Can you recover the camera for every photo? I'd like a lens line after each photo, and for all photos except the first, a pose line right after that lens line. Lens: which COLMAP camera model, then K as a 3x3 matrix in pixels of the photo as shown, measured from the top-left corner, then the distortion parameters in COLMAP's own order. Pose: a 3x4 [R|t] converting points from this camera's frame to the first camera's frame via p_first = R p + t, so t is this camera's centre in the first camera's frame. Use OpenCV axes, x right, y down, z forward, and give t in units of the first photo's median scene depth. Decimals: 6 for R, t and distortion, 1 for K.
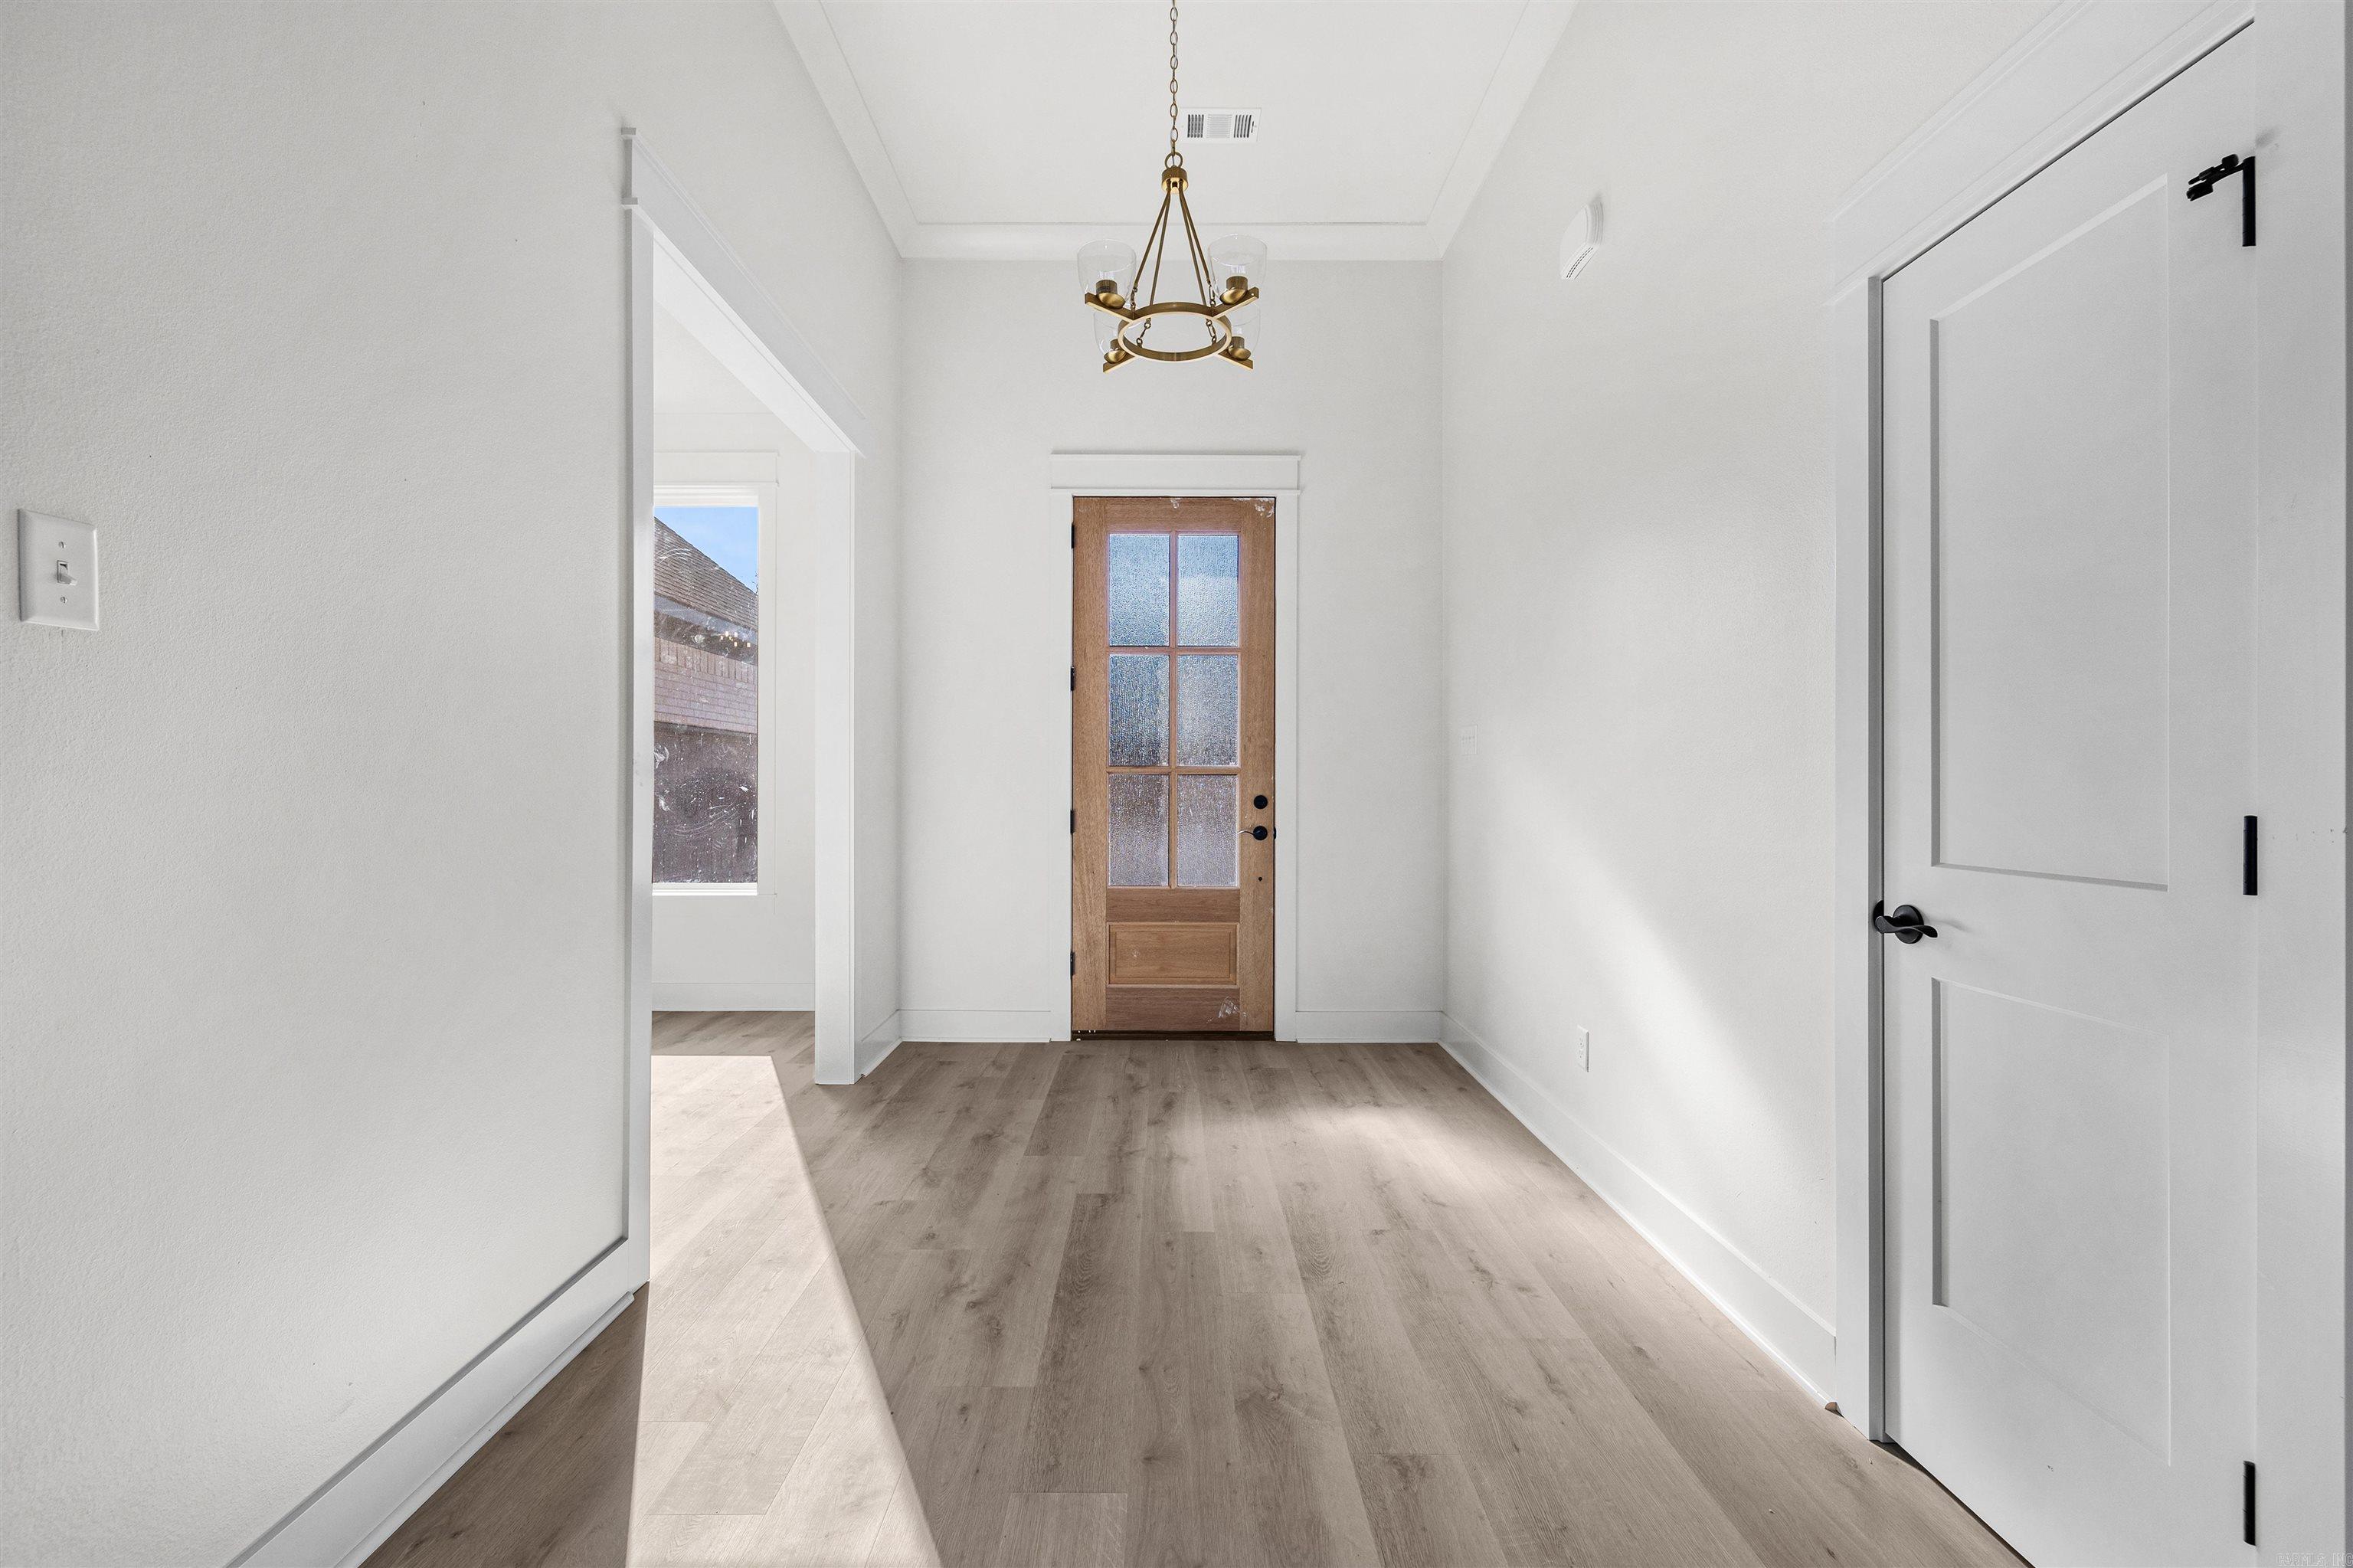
lens RADIAL K [[1011.2, 0, 1188.8], [0, 1011.2, 781.3], [0, 0, 1]] dist [-0.001754, -0.000764]
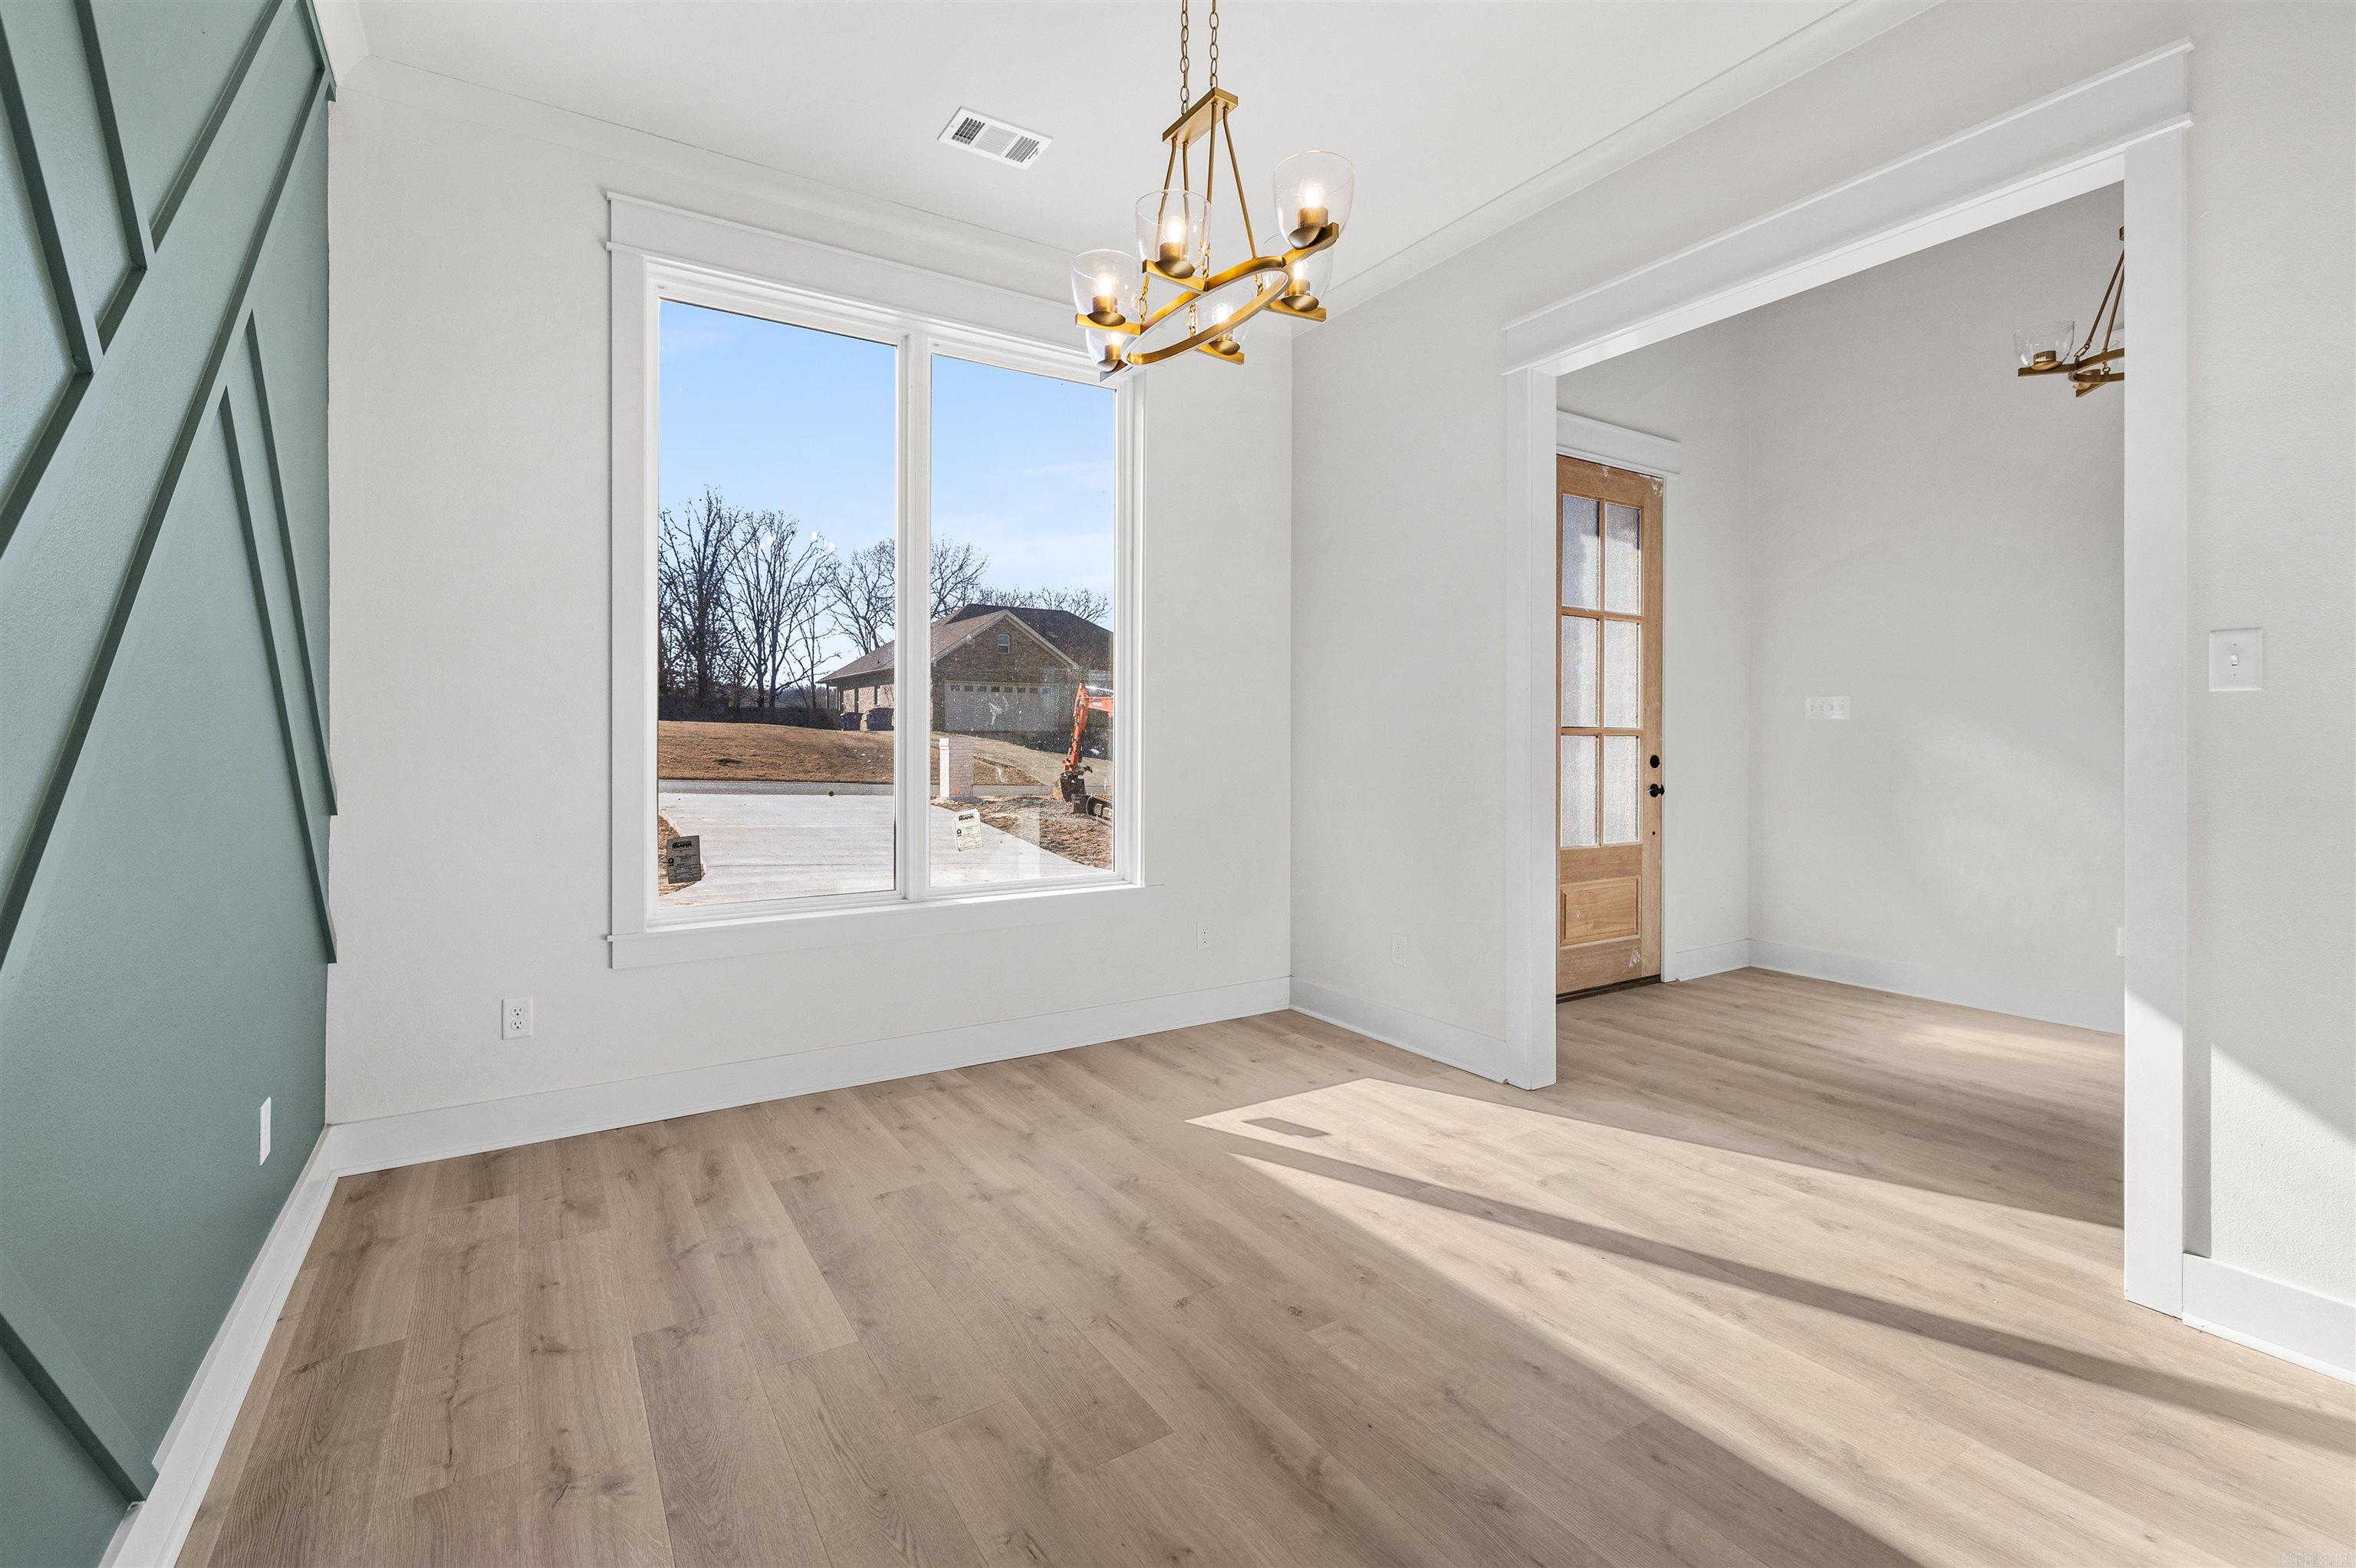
lens RADIAL K [[1012.4, 0, 1192.9], [0, 1012.4, 737.8], [0, 0, 1]] dist [-0.001754, -0.000764]
pose [[0.844848, 0.005065, 0.534982, -0.916148], [-0.005214, 0.999986, -0.001235, -0.000651], [-0.534980, -0.001746, 0.844863, 0.355486]]
